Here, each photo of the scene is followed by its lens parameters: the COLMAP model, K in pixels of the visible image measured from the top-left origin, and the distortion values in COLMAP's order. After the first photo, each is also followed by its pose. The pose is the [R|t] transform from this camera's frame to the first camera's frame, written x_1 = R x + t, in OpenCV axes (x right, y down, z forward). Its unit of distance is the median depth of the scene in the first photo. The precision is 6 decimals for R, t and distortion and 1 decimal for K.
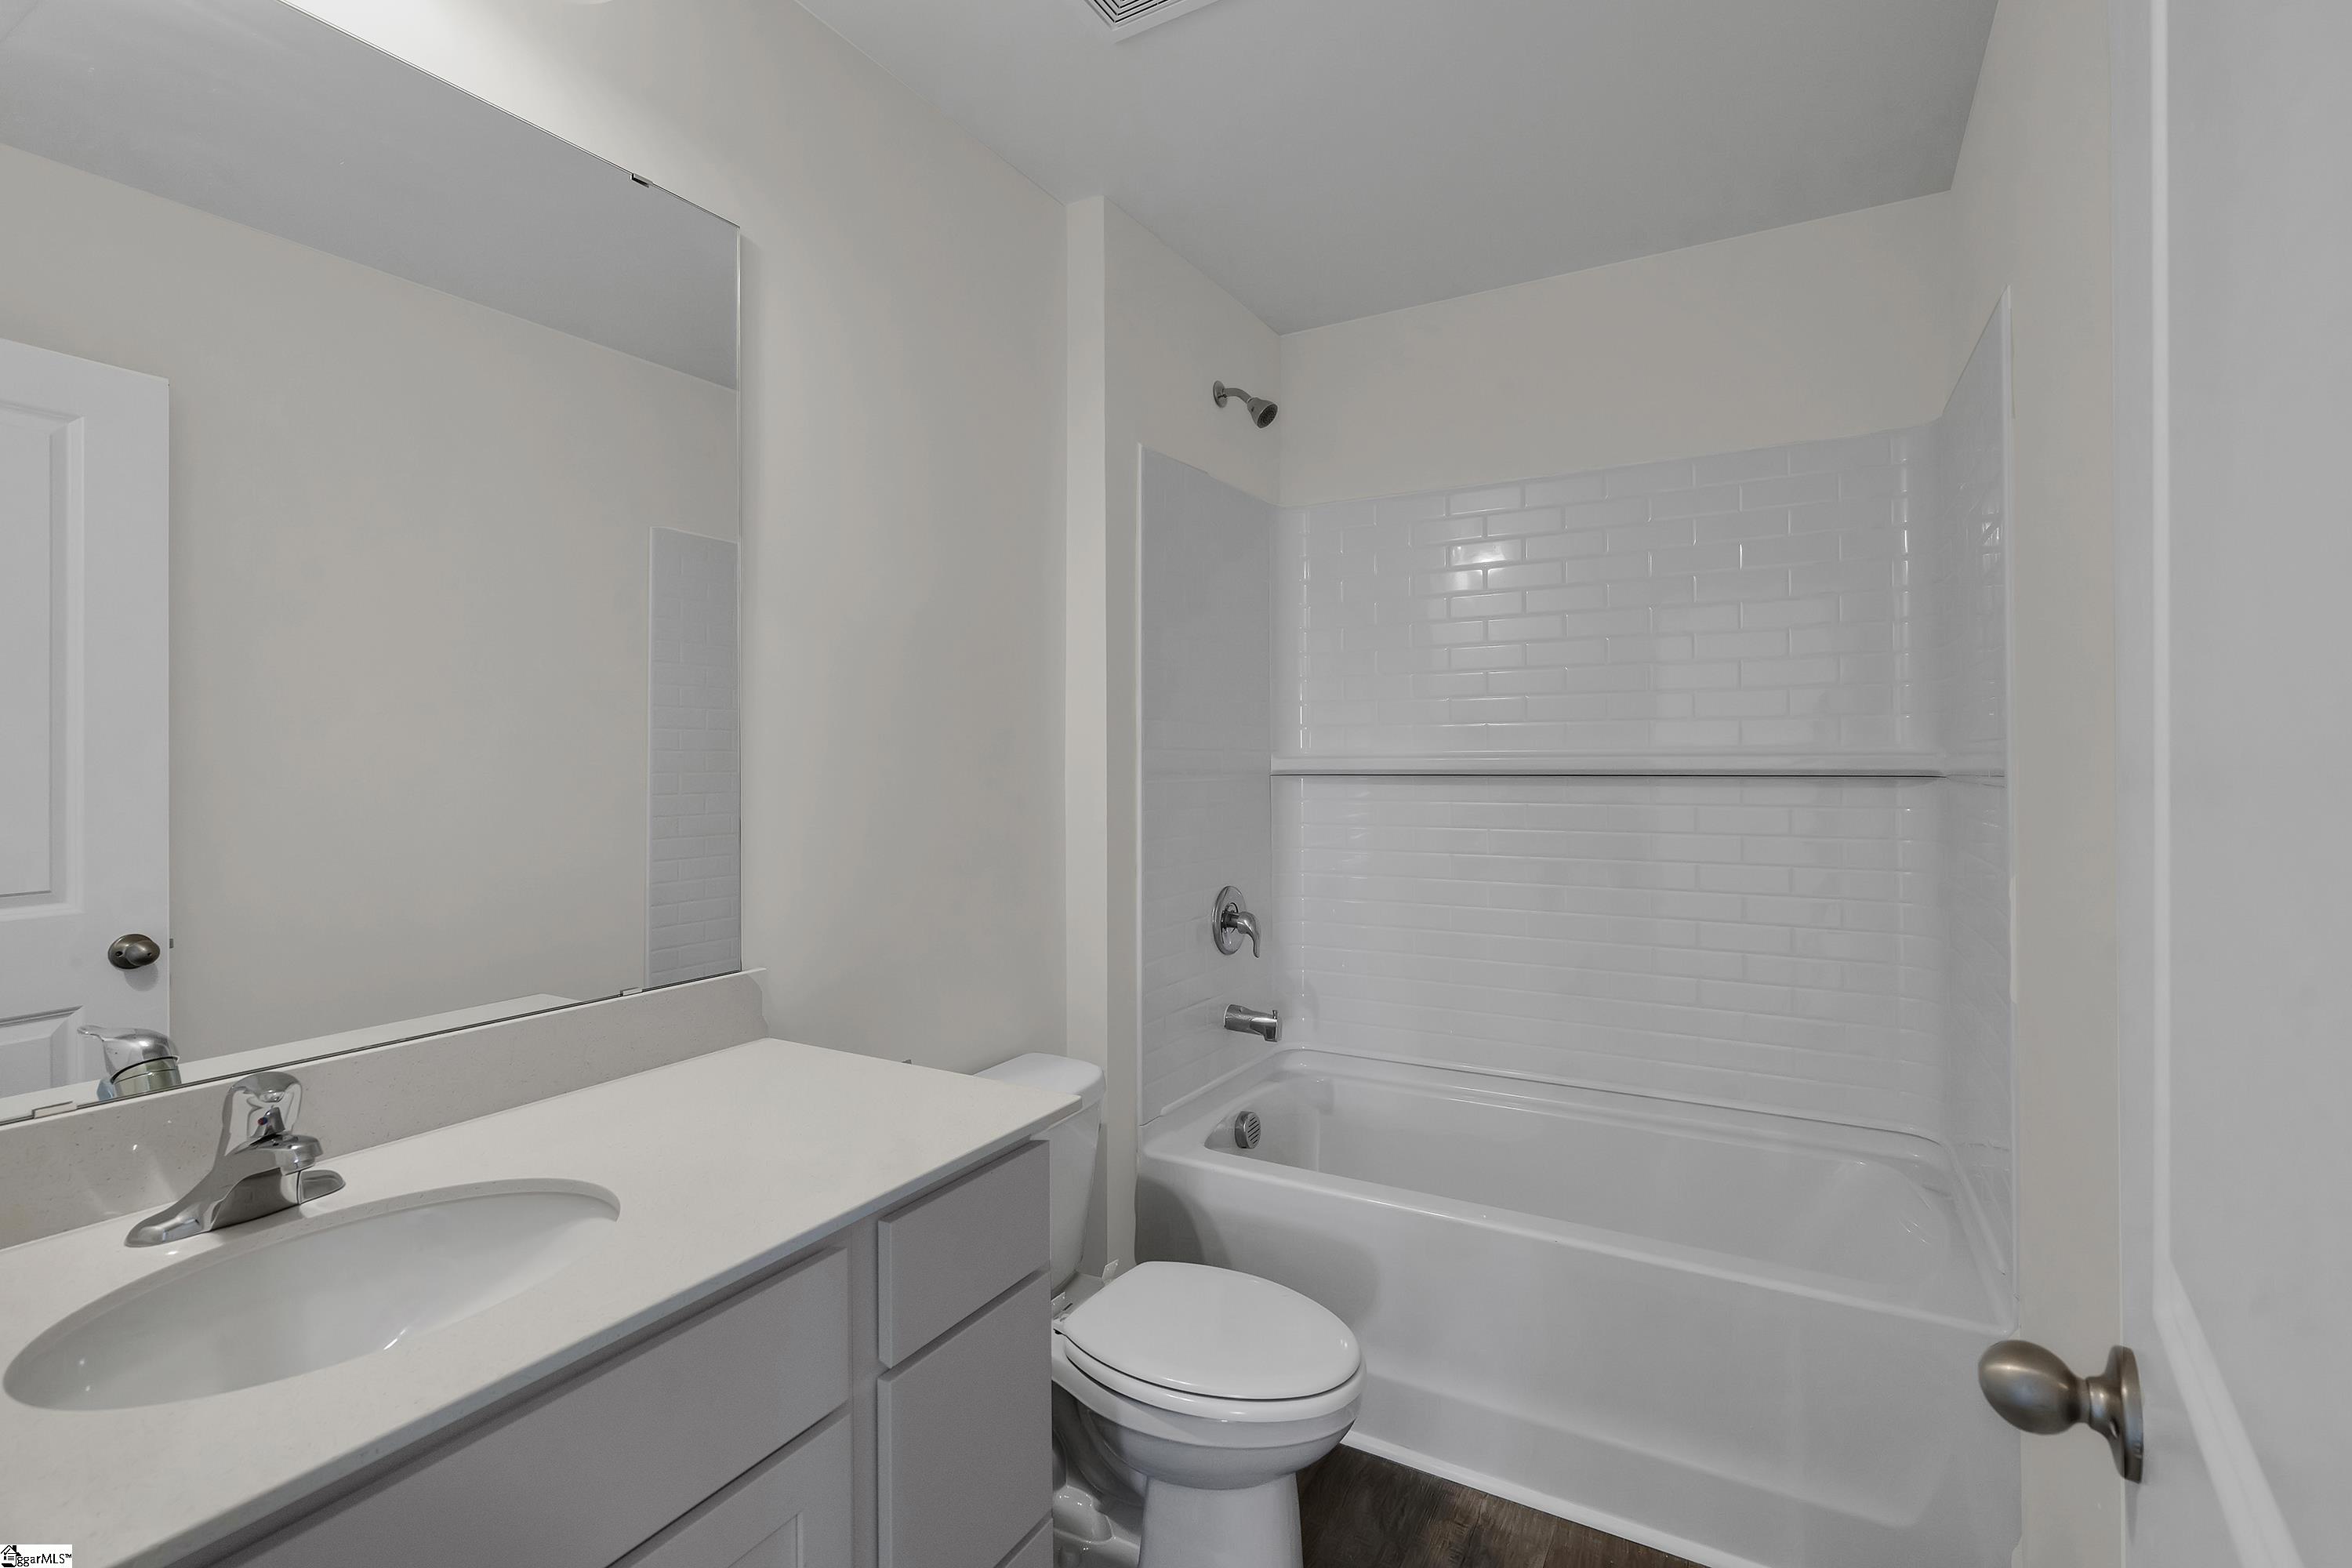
lens RADIAL K [[1062.4, 0, 1167.9], [0, 1062.4, 776.3], [0, 0, 1]] dist [-0.003122, 0.000595]
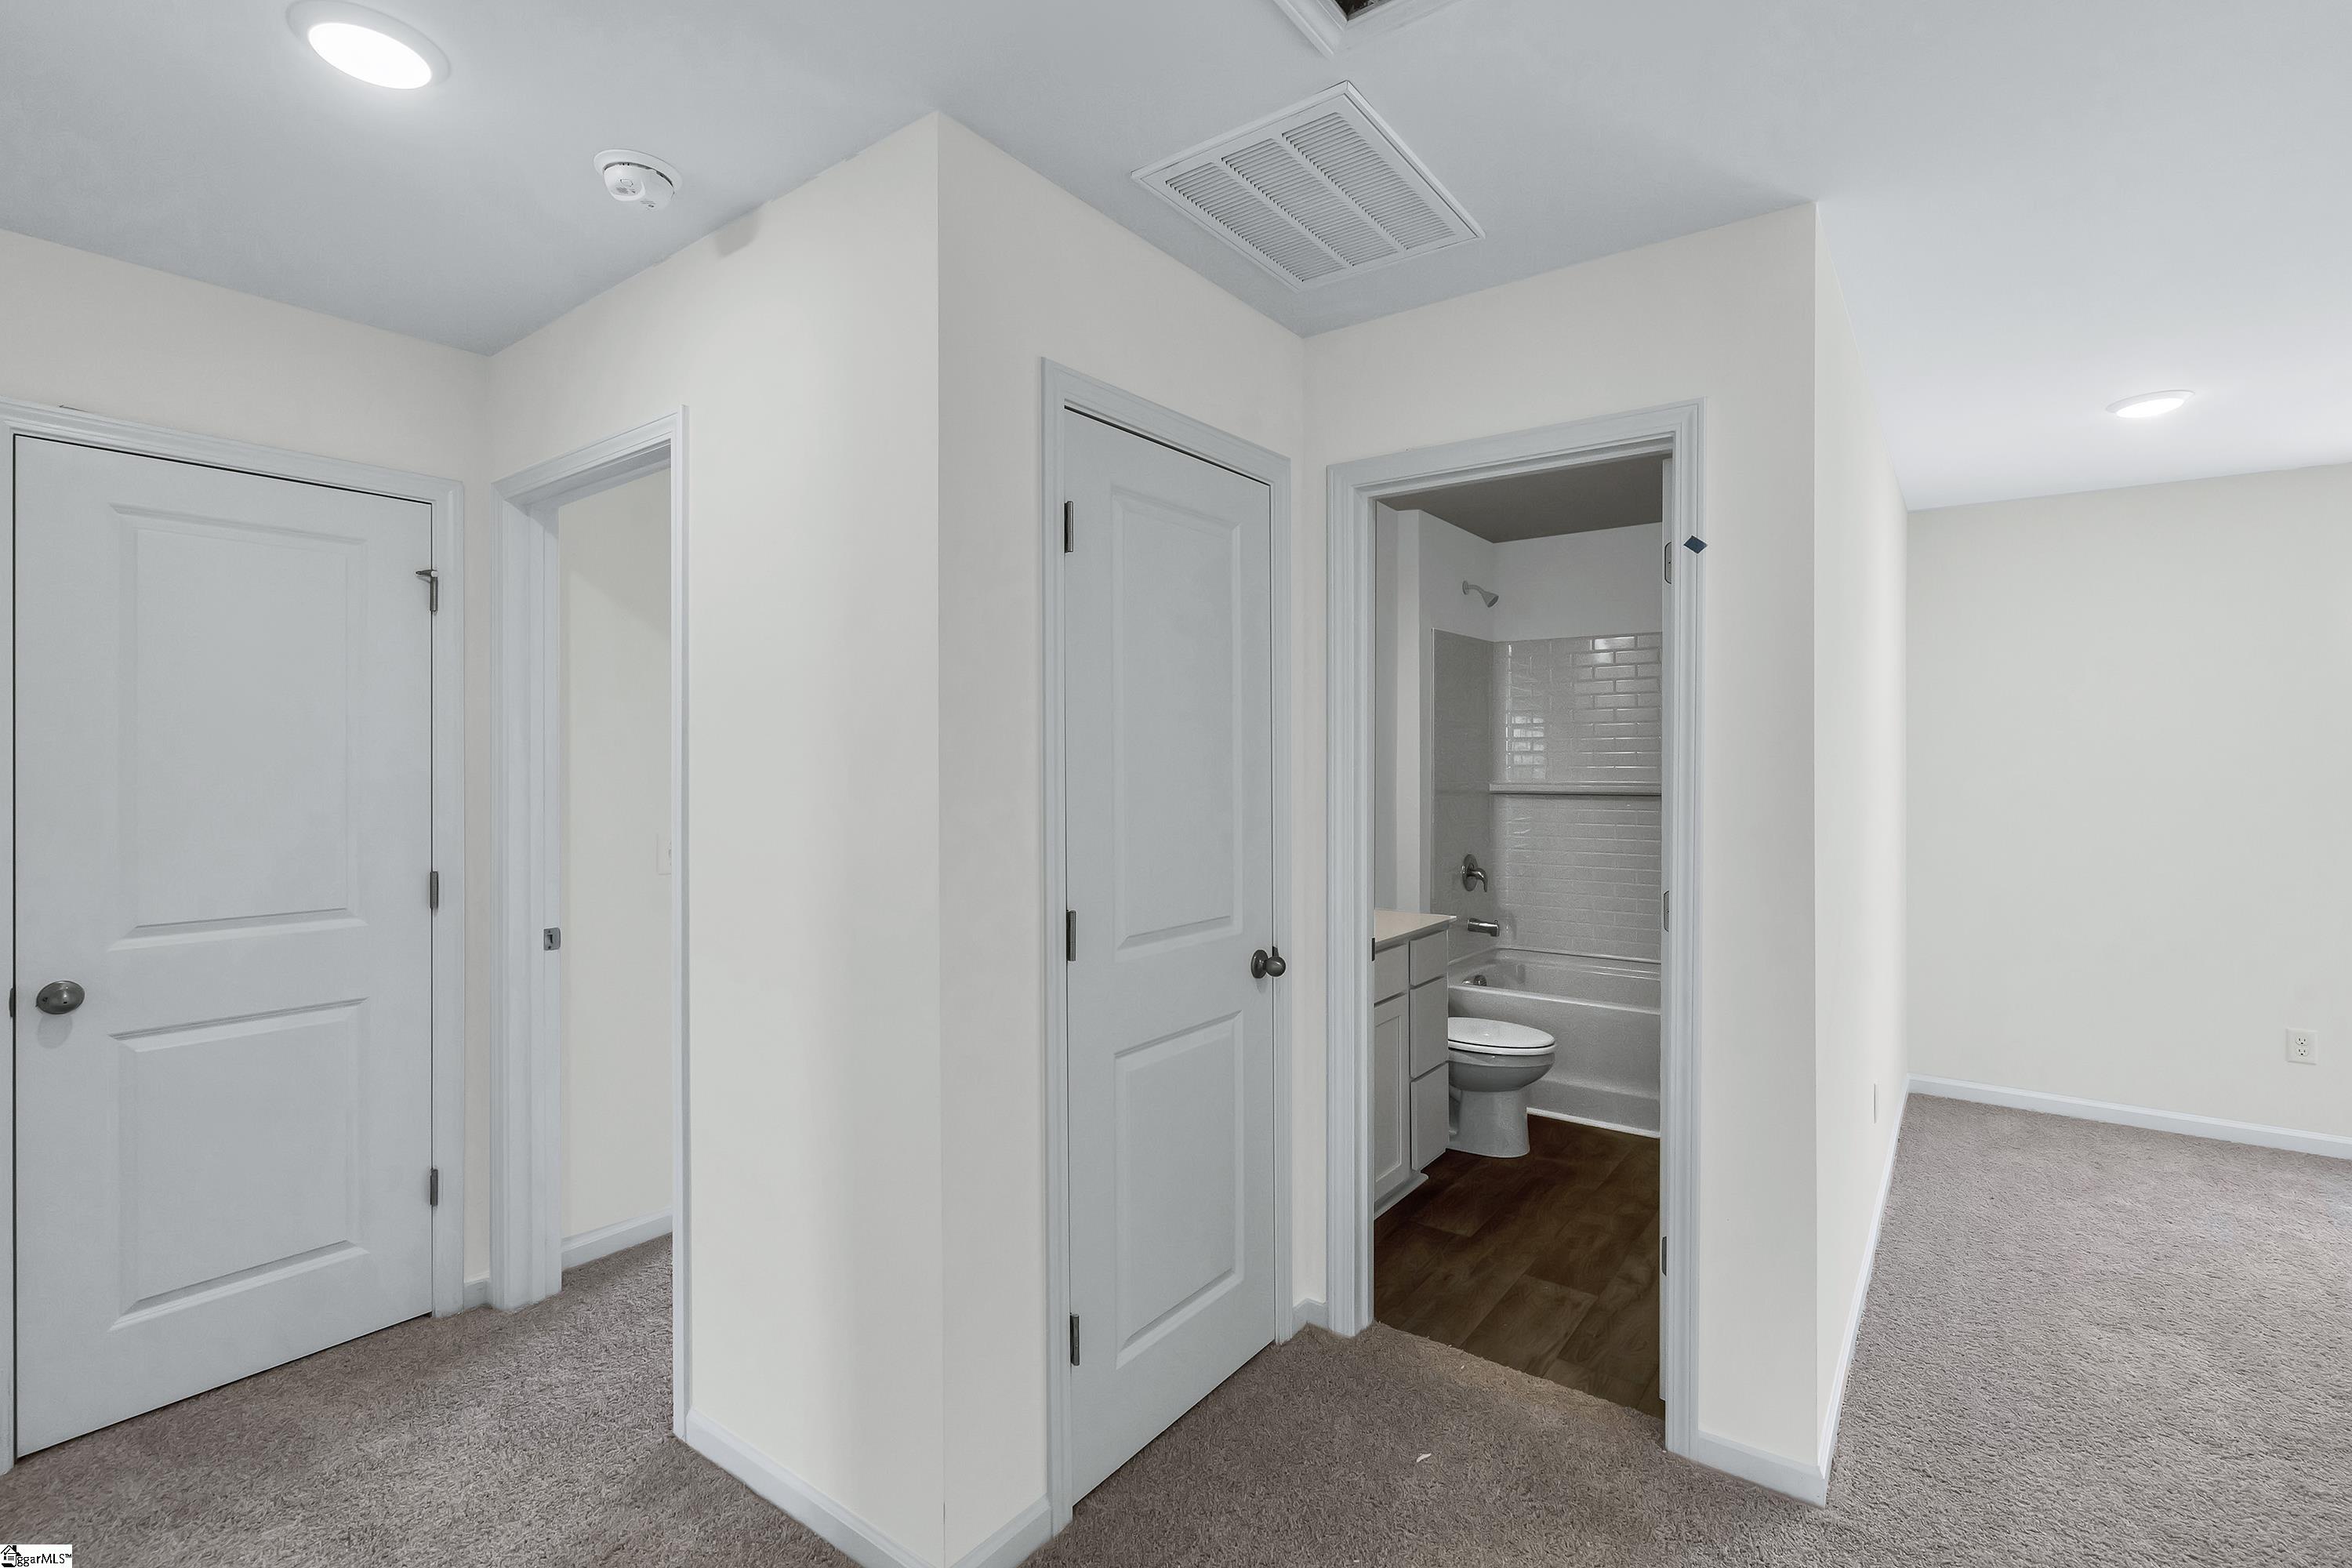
lens RADIAL K [[1062.4, 0, 1187.4], [0, 1062.4, 780.3], [0, 0, 1]] dist [-0.003122, 0.000595]
pose [[0.994488, 0.005970, -0.104684, -0.233748], [-0.005320, 0.999965, 0.006485, -0.034913], [0.104719, -0.005892, 0.994484, -0.874111]]
